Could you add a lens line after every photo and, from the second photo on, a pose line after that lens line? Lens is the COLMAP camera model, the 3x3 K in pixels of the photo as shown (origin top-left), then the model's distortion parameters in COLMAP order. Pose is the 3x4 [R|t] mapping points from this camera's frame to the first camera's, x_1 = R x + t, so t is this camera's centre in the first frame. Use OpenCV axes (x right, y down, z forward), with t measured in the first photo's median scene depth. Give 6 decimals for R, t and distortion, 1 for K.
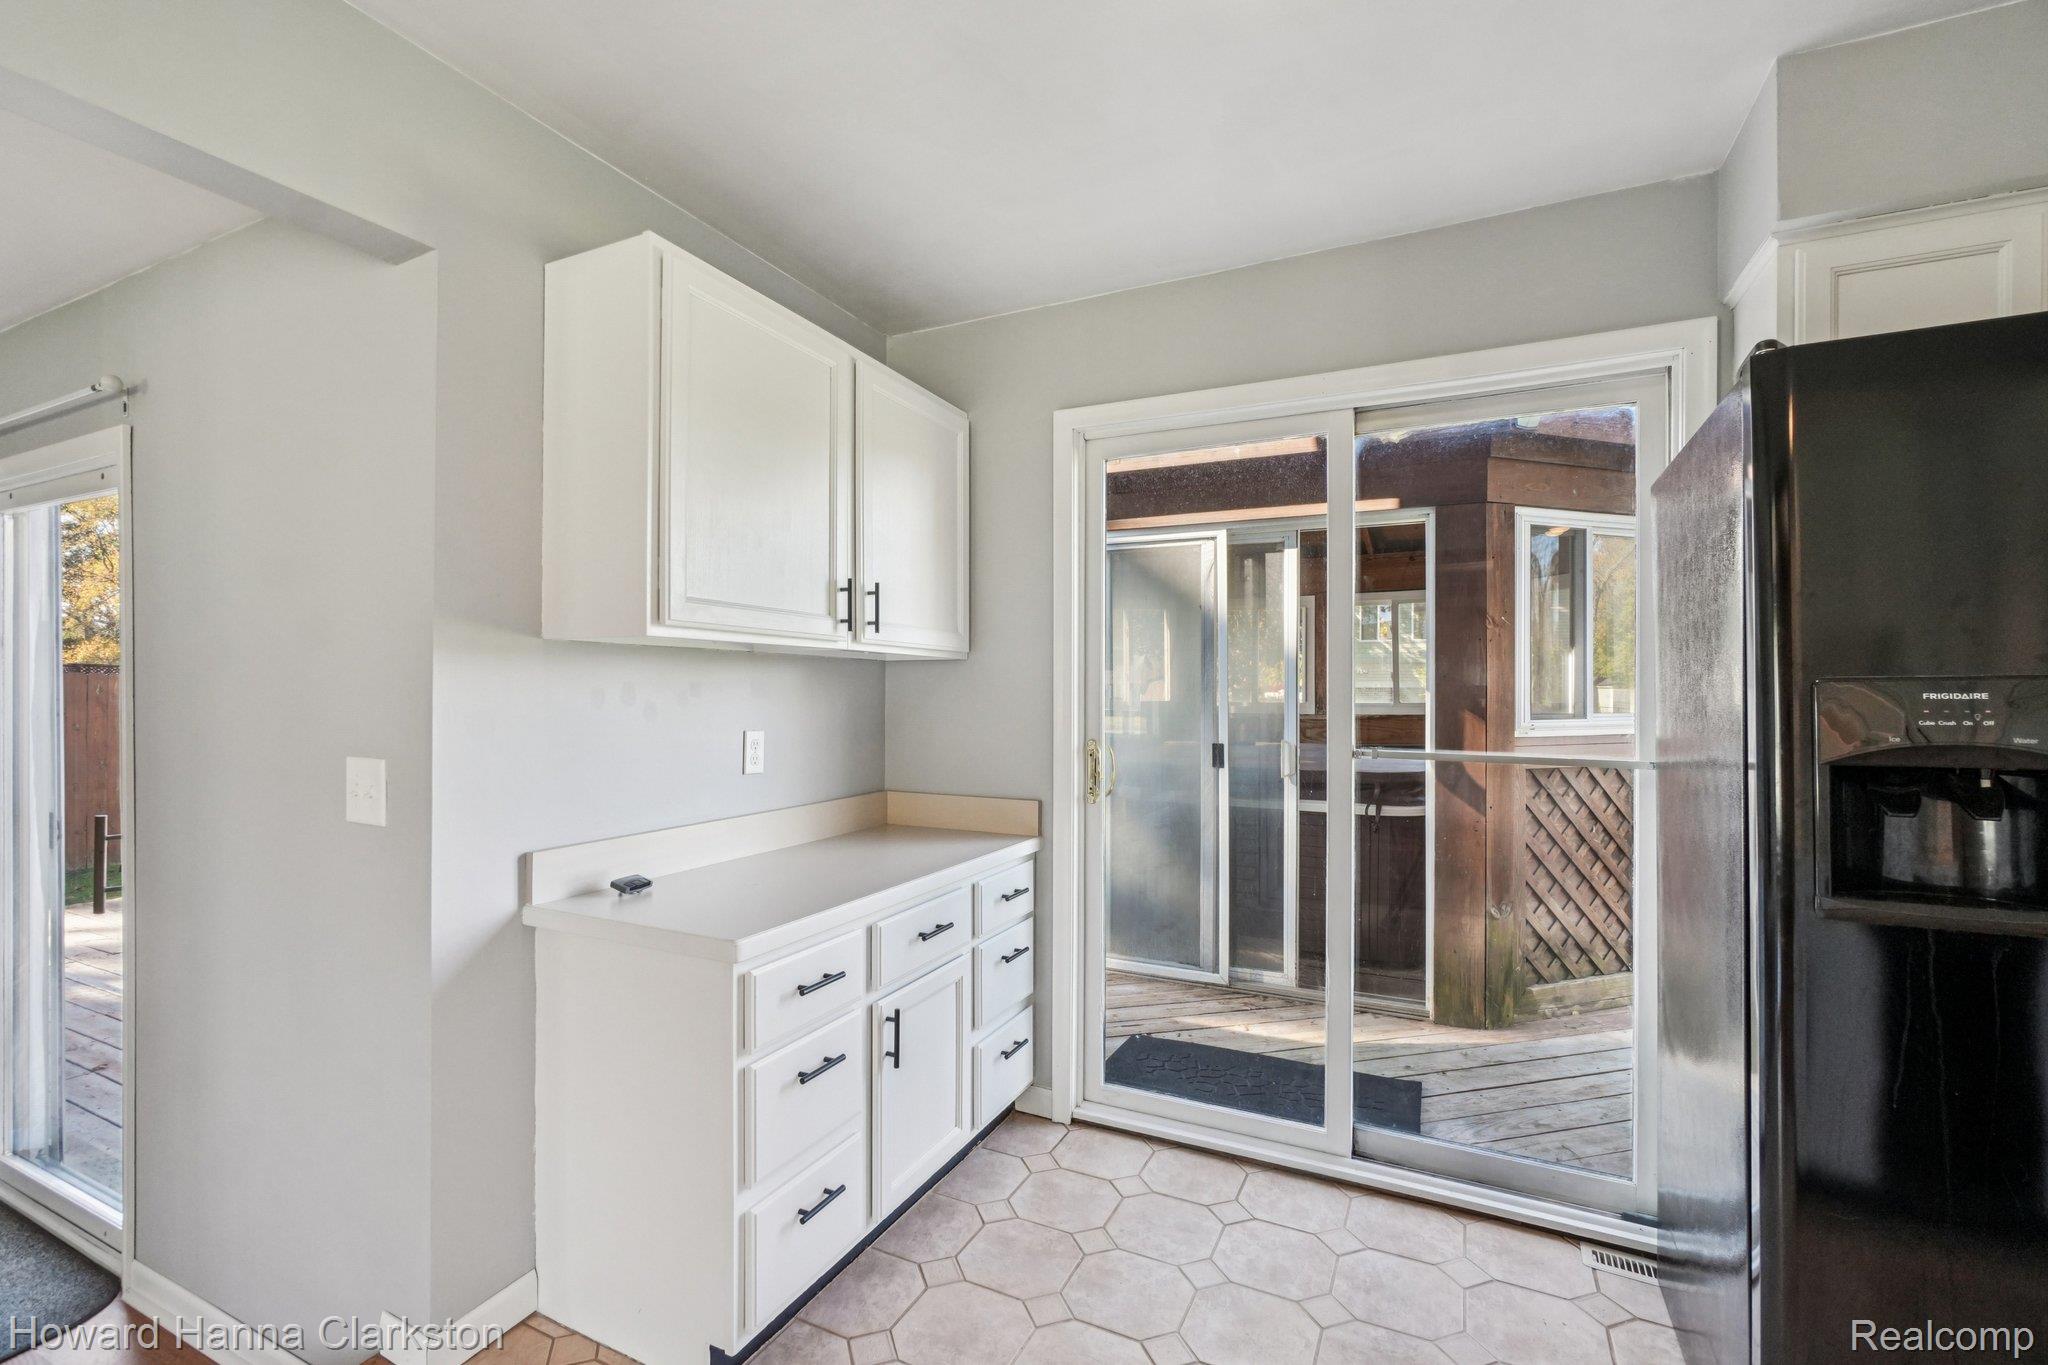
lens RADIAL K [[911.6, 0, 1024.0], [0, 911.6, 682.5], [0, 0, 1]] dist [0.010273, 0.000257]
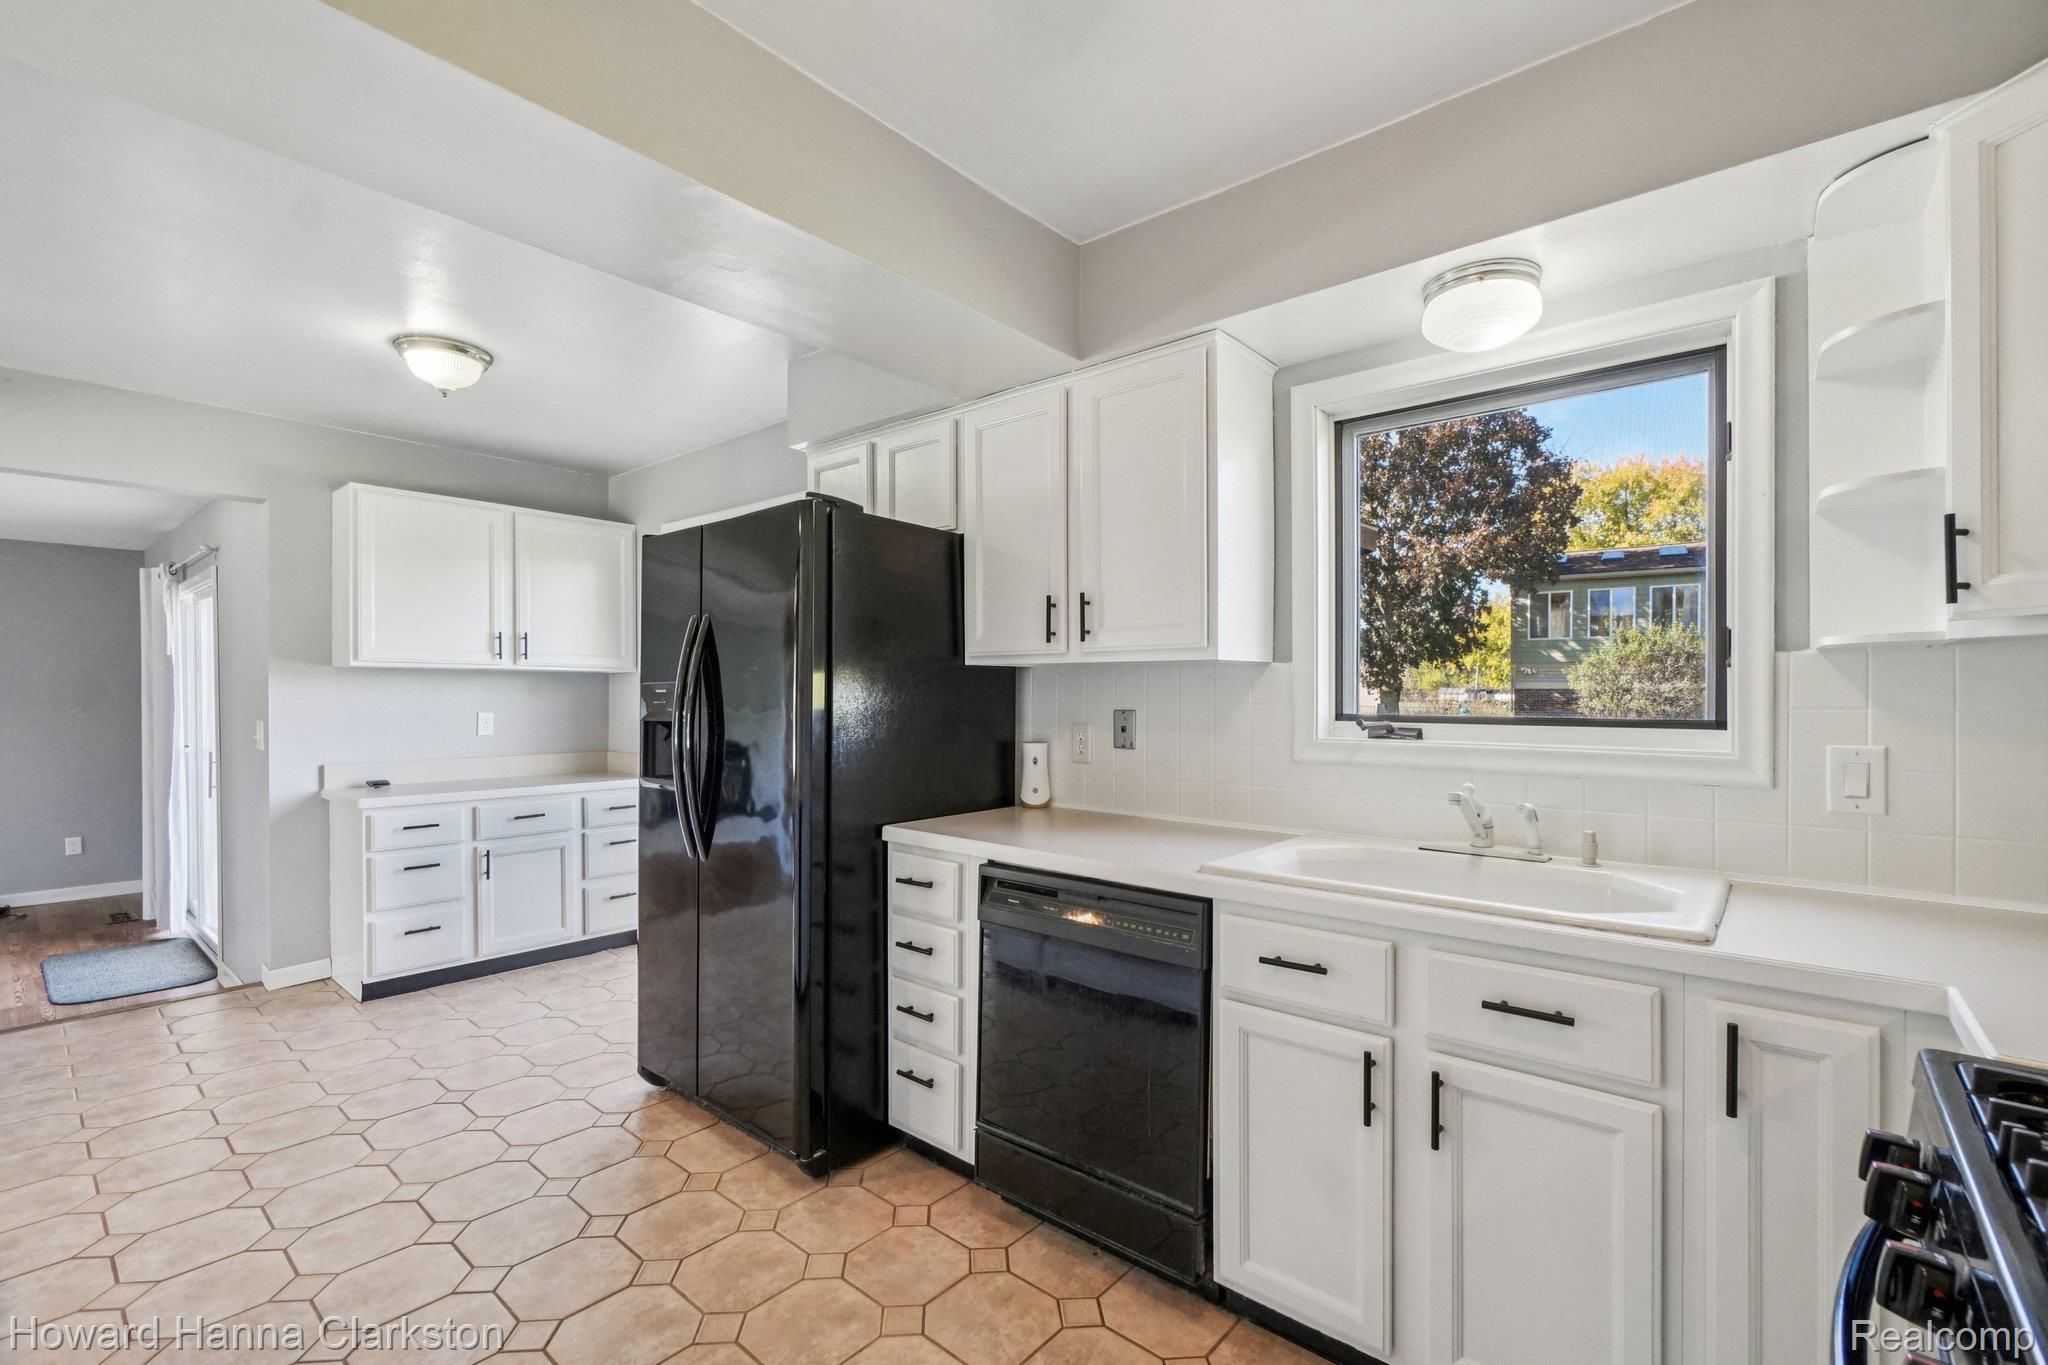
lens RADIAL K [[889.2, 0, 1024.0], [0, 889.2, 682.5], [0, 0, 1]] dist [0.001453, 0.000111]
pose [[0.971147, -0.000861, -0.238481, 1.472328], [-0.001037, 0.999969, -0.007834, 0.006880], [0.238480, 0.007856, 0.971116, -0.612270]]
